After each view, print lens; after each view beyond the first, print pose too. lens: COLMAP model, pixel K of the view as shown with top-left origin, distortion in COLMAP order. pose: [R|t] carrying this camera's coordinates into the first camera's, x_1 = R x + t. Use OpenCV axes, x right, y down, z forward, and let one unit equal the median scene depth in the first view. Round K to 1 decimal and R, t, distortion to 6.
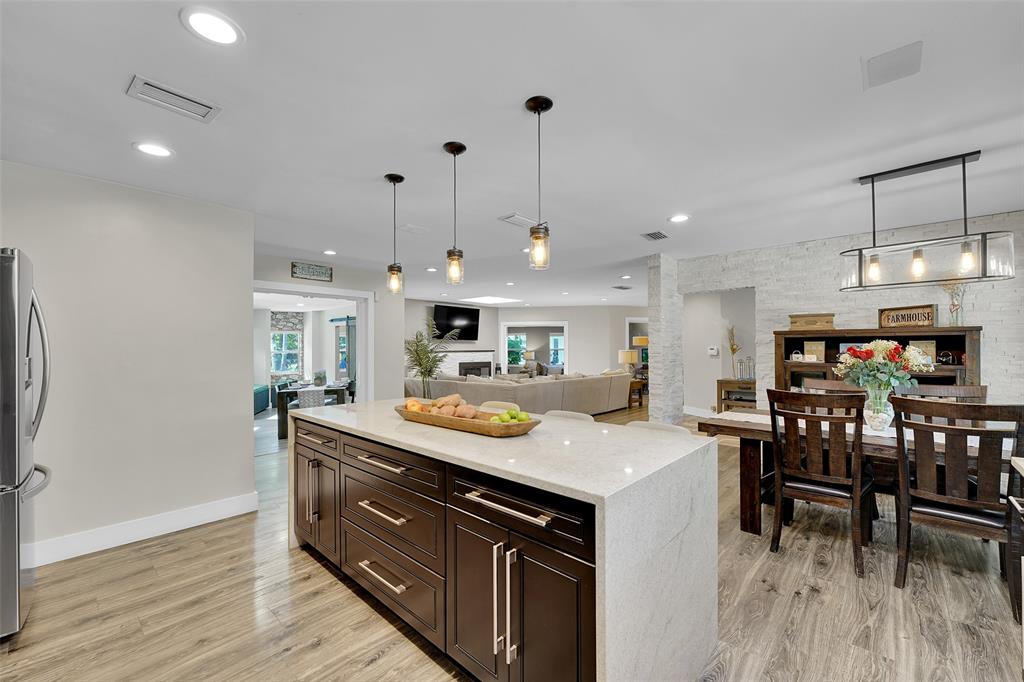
lens RADIAL K [[414.7, 0, 509.8], [0, 414.7, 344.8], [0, 0, 1]] dist [-0.000639, -0.000047]
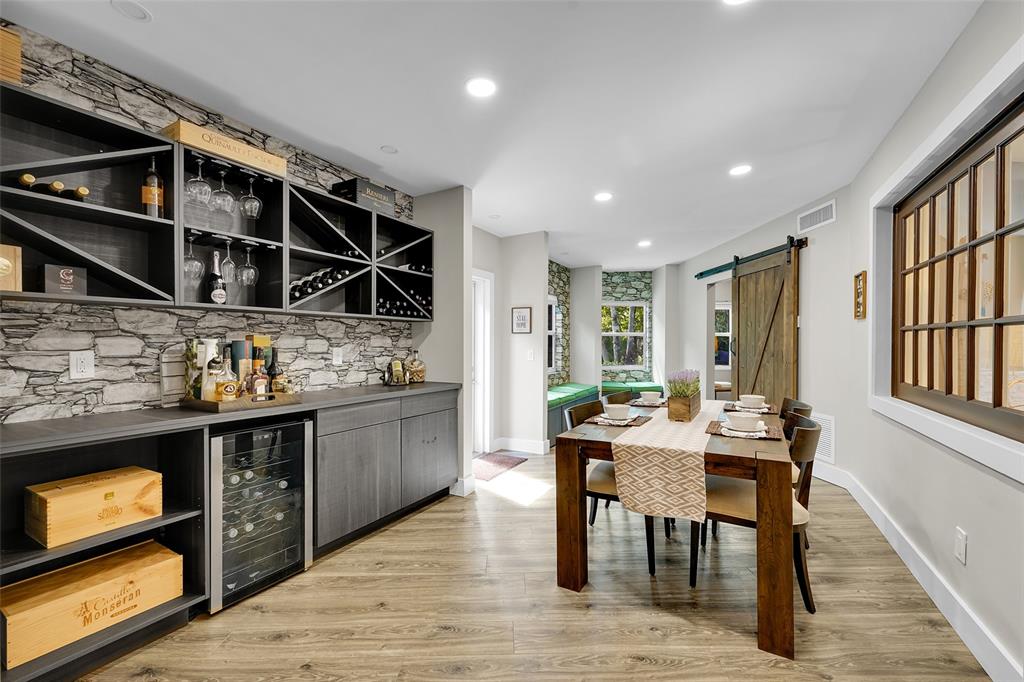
lens RADIAL K [[392.5, 0, 514.2], [0, 392.5, 338.6], [0, 0, 1]] dist [-0.000241, 0.000007]
pose [[0.683845, 0.003009, -0.729621, -0.214461], [-0.002578, 0.999995, 0.001708, 0.022695], [0.729623, 0.000713, 0.683849, 0.457104]]
